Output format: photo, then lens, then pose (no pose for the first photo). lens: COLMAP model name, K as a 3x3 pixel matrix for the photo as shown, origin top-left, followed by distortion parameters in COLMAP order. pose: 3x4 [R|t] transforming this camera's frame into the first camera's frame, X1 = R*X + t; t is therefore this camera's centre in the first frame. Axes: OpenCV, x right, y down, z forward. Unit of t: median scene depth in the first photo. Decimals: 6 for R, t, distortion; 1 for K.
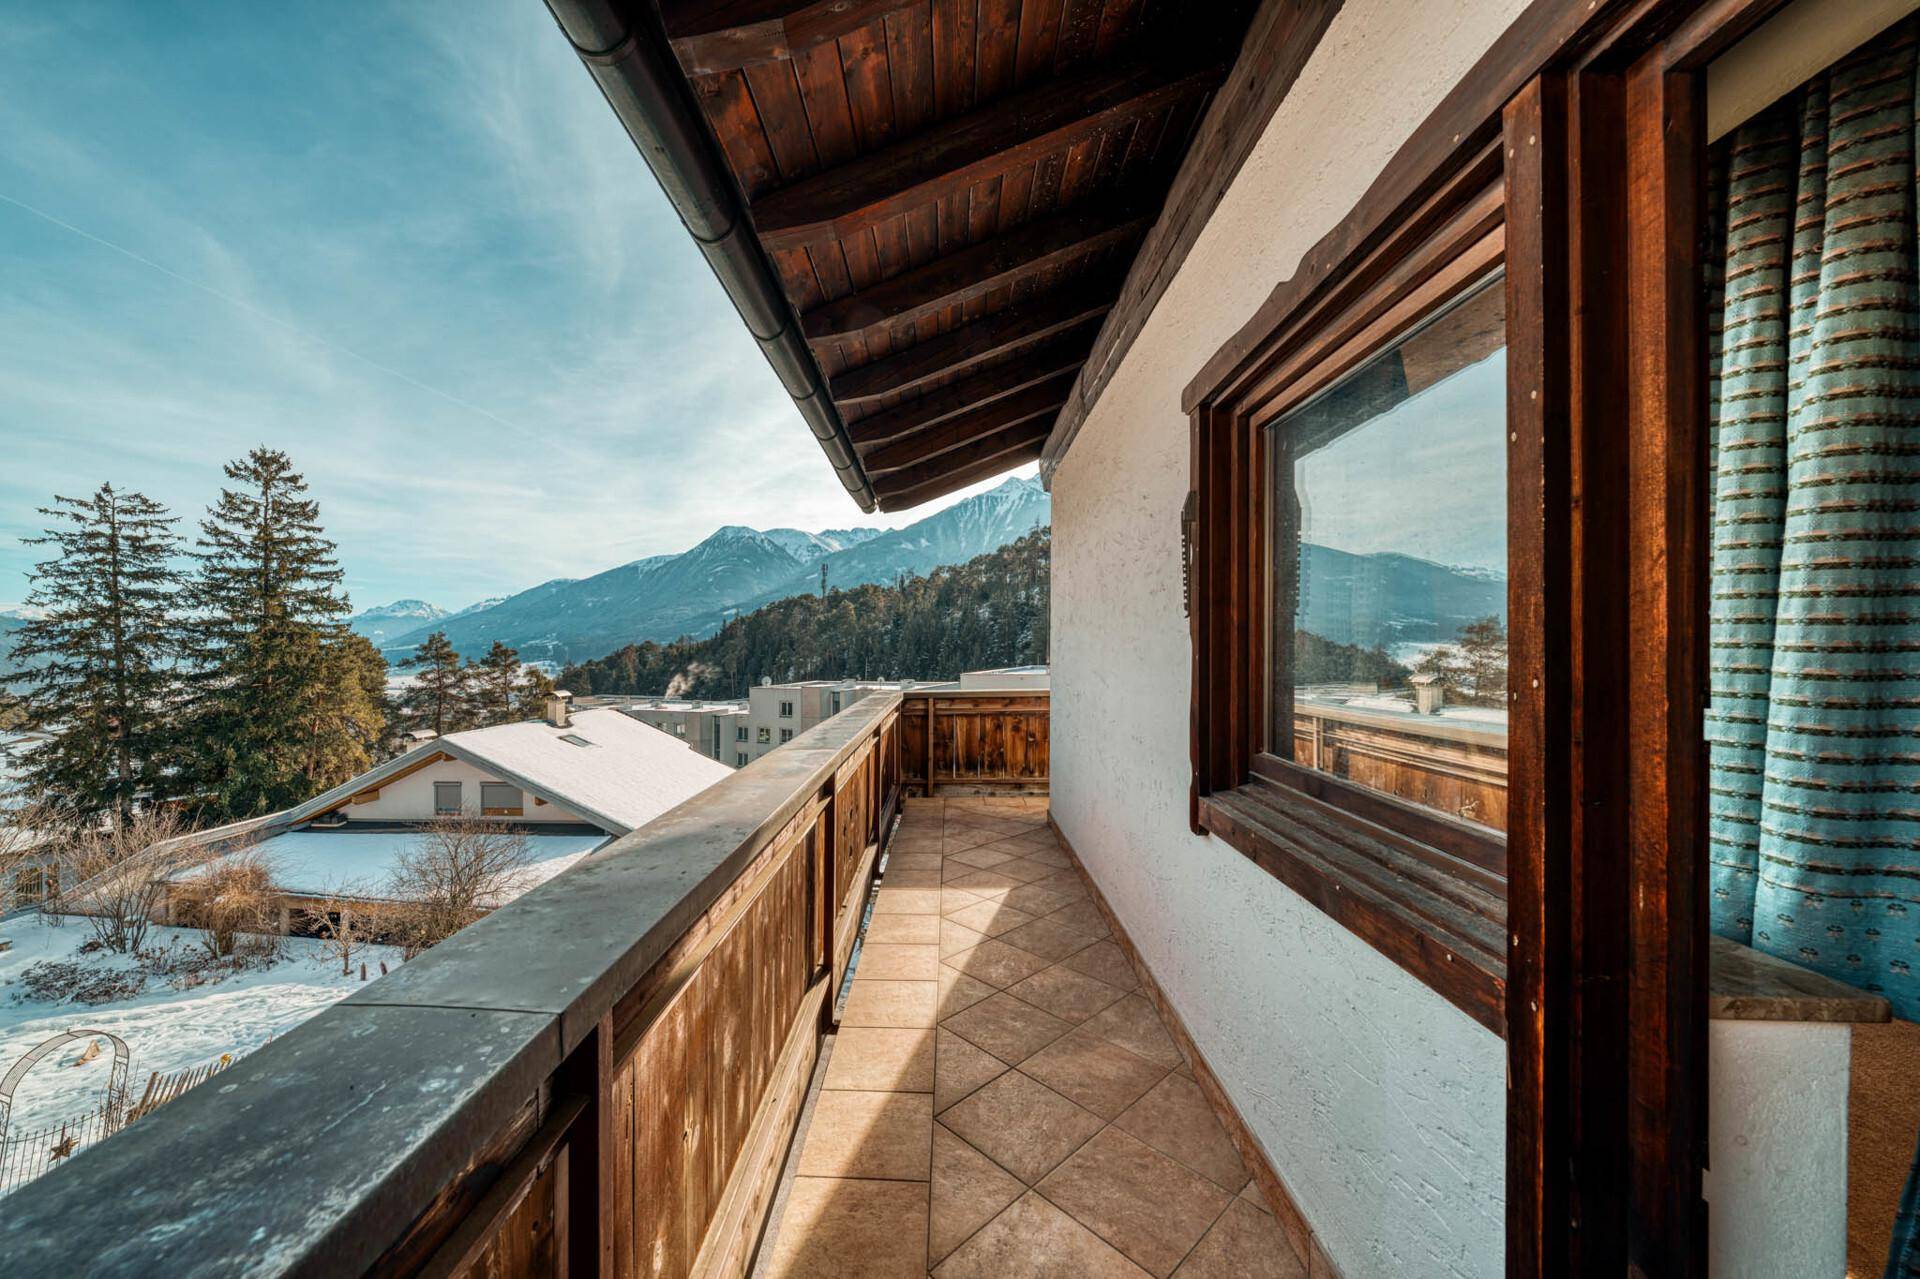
lens RADIAL K [[686.8, 0, 944.4], [0, 686.8, 656.0], [0, 0, 1]] dist [-0.001391, -0.000080]
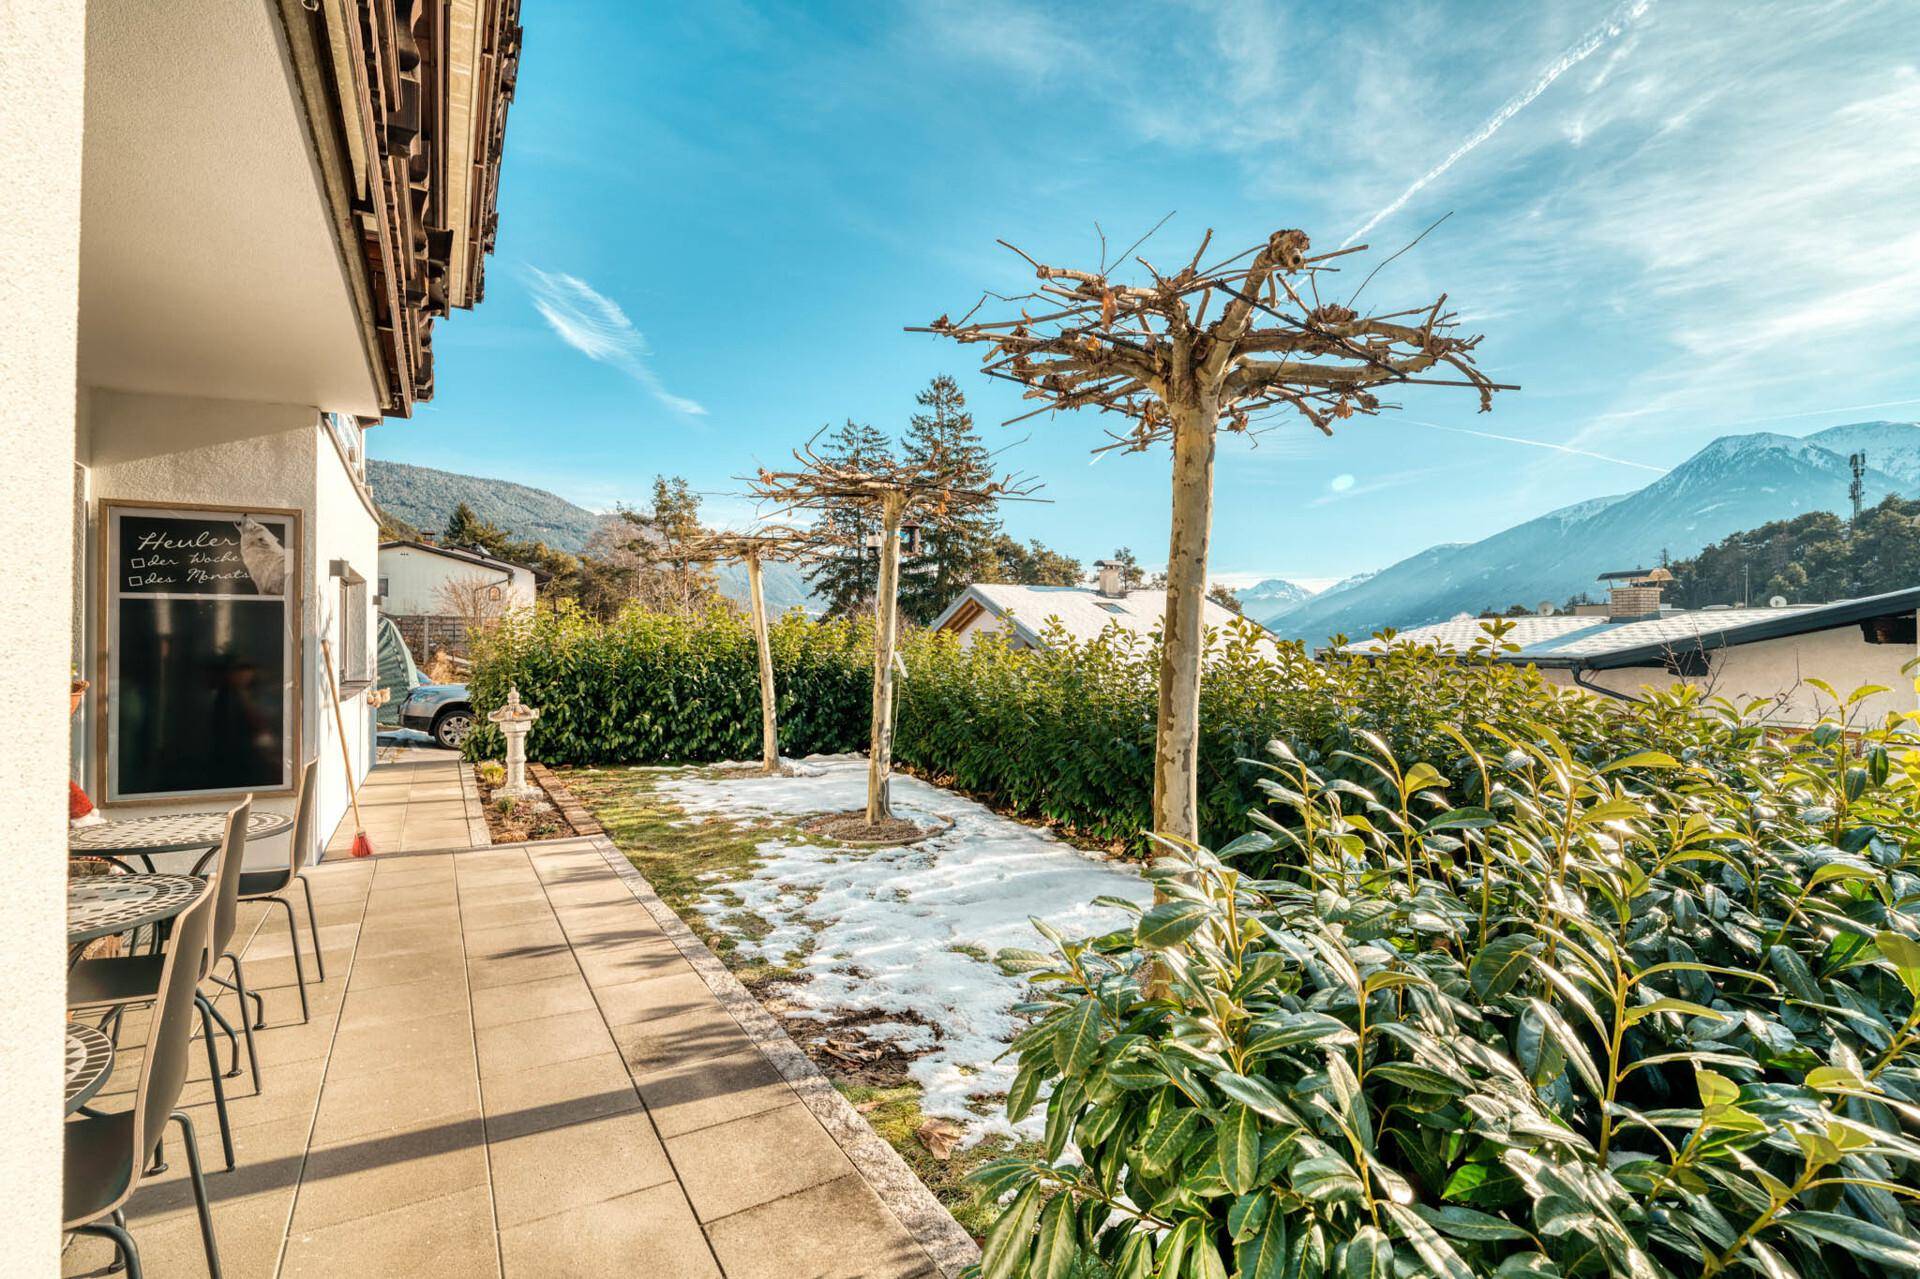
lens RADIAL K [[916.0, 0, 978.1], [0, 916.0, 646.0], [0, 0, 1]] dist [-0.002079, -0.000850]
pose [[0.548950, -0.001404, -0.835854, 0.386468], [-0.001490, 0.999995, -0.002658, 0.174677], [0.835854, 0.002704, 0.548945, 0.172111]]
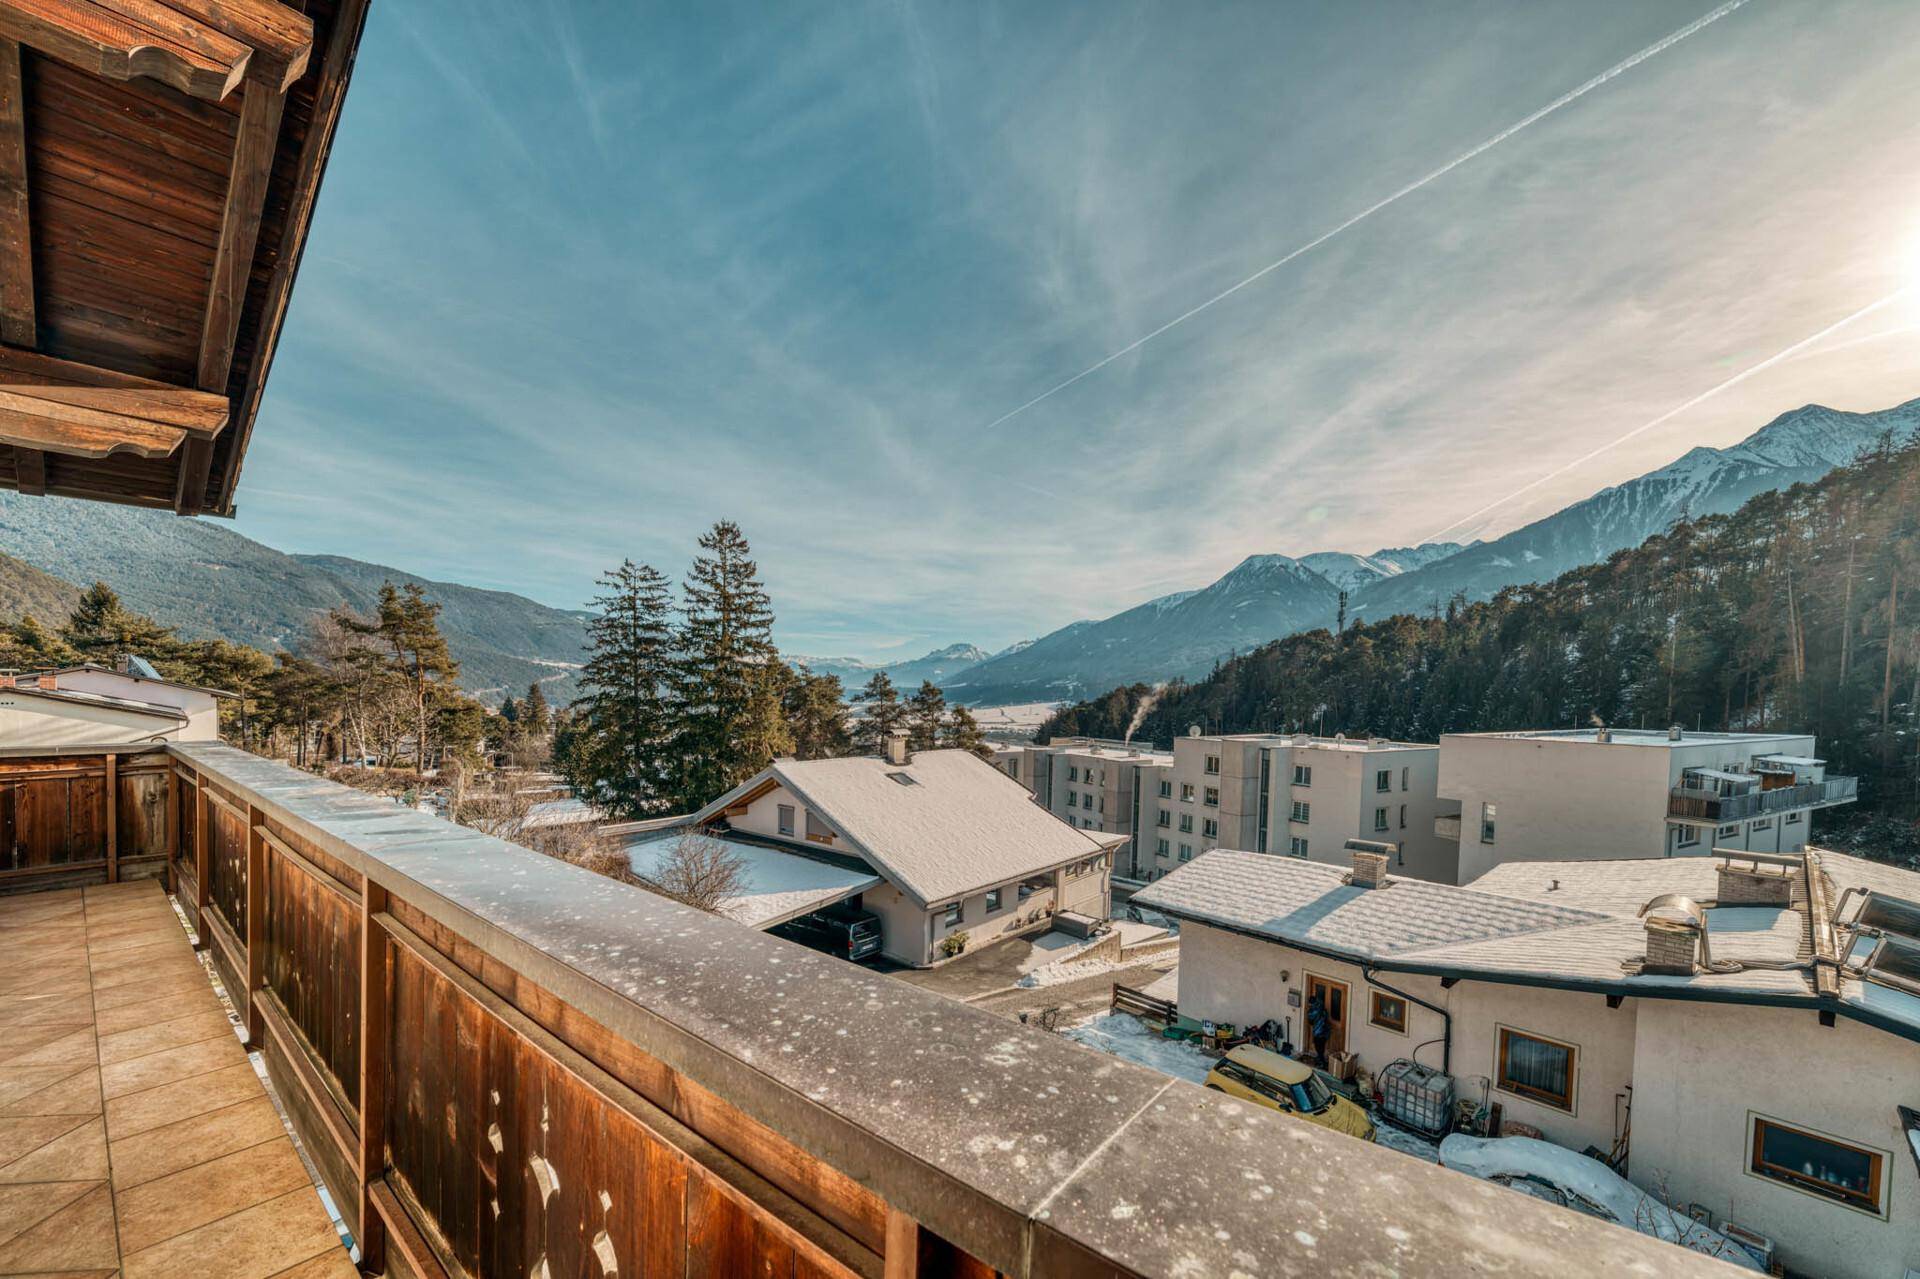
lens RADIAL K [[756.8, 0, 986.9], [0, 756.8, 727.2], [0, 0, 1]] dist [0.002816, -0.001051]
pose [[0.803584, 0.050802, -0.593020, 0.217060], [-0.030148, 0.998546, 0.044690, -0.007054], [0.594428, -0.018034, 0.803947, 0.176673]]
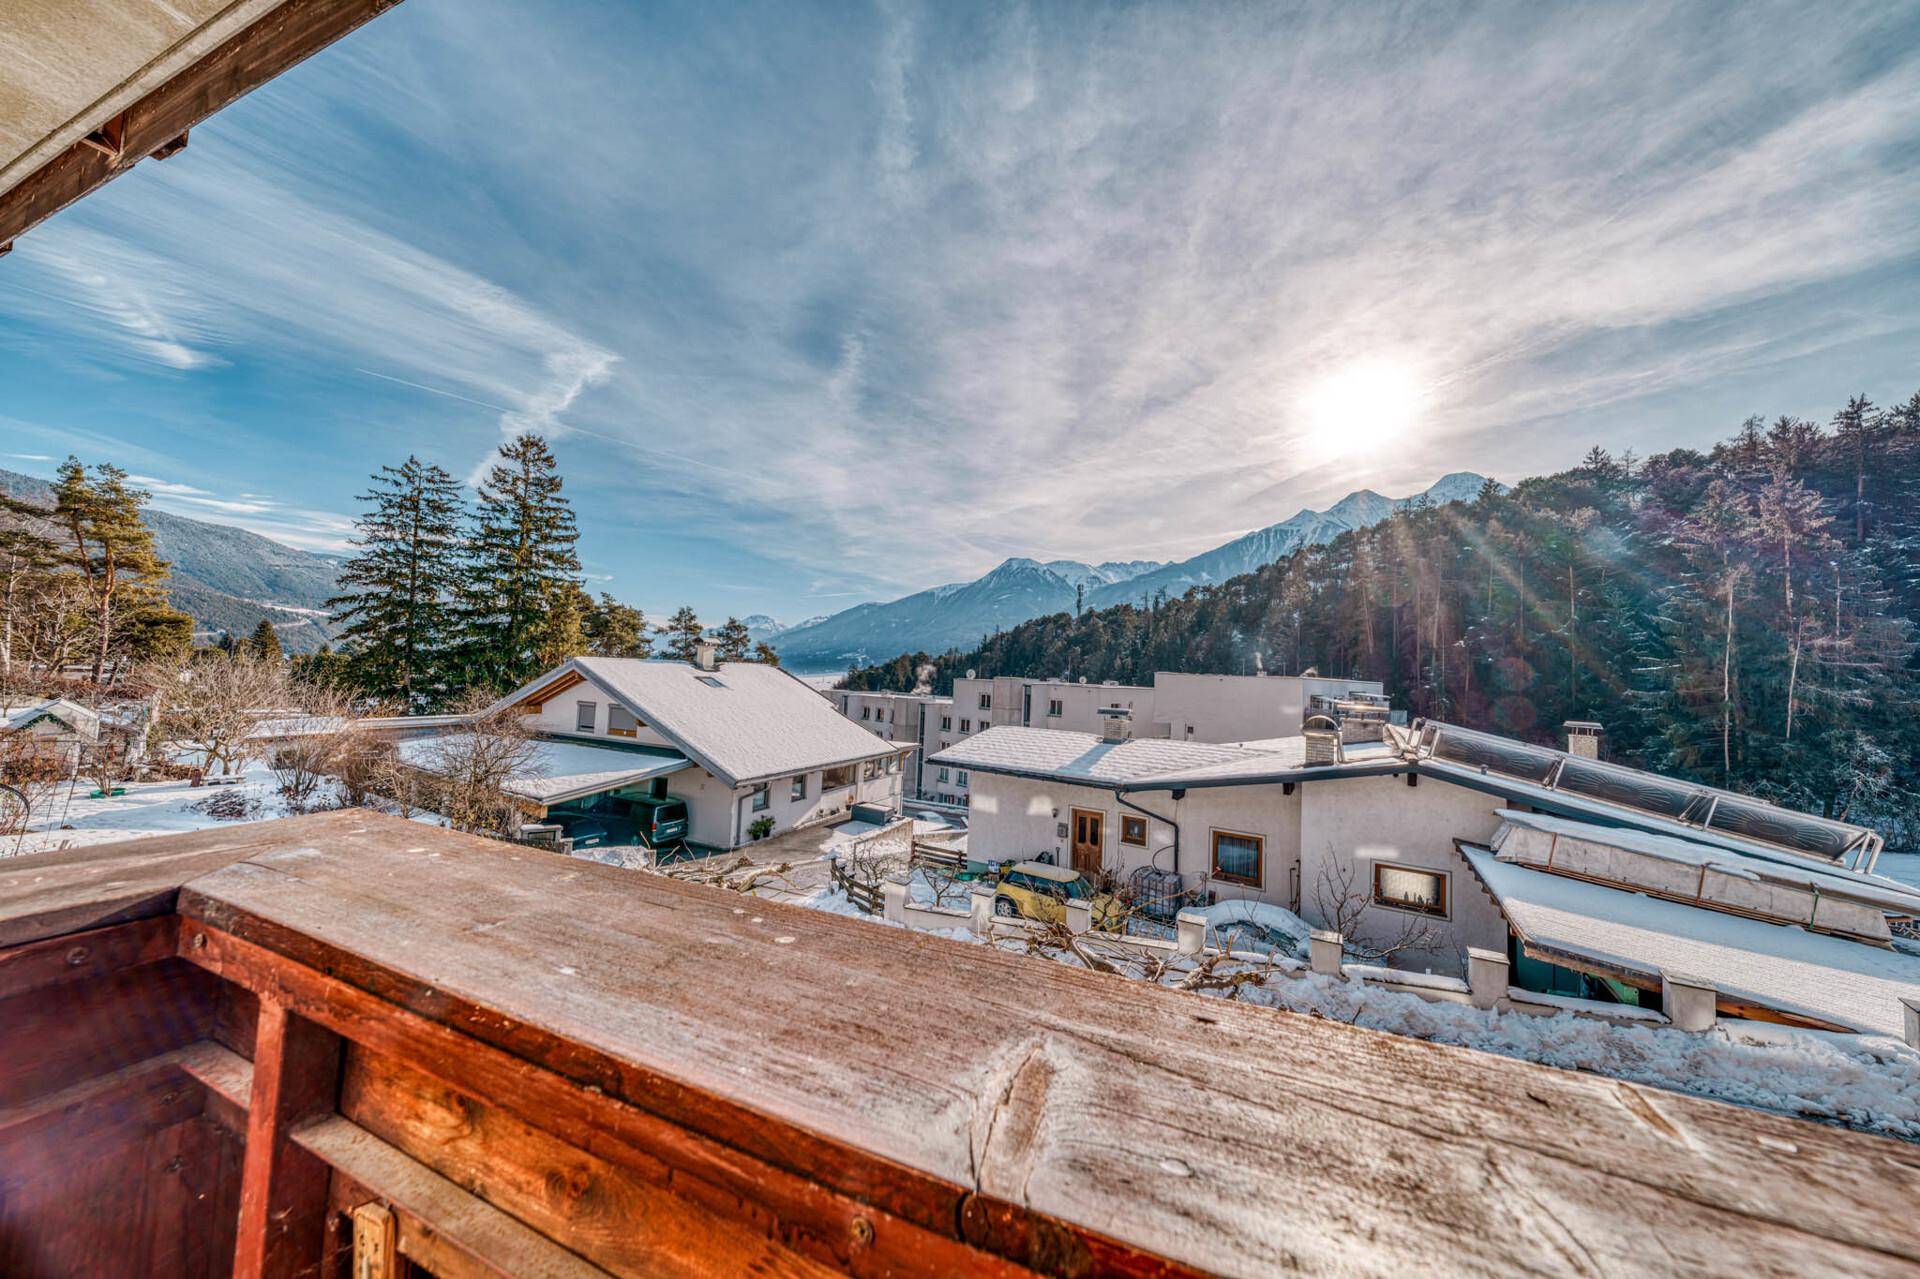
lens RADIAL K [[662.3, 0, 979.9], [0, 662.3, 647.2], [0, 0, 1]] dist [-0.000105, -0.000317]
pose [[0.939408, 0.036977, -0.340801, 0.201636], [-0.054783, 0.997582, -0.042770, 0.089042], [0.338395, 0.058848, 0.939162, 0.168329]]
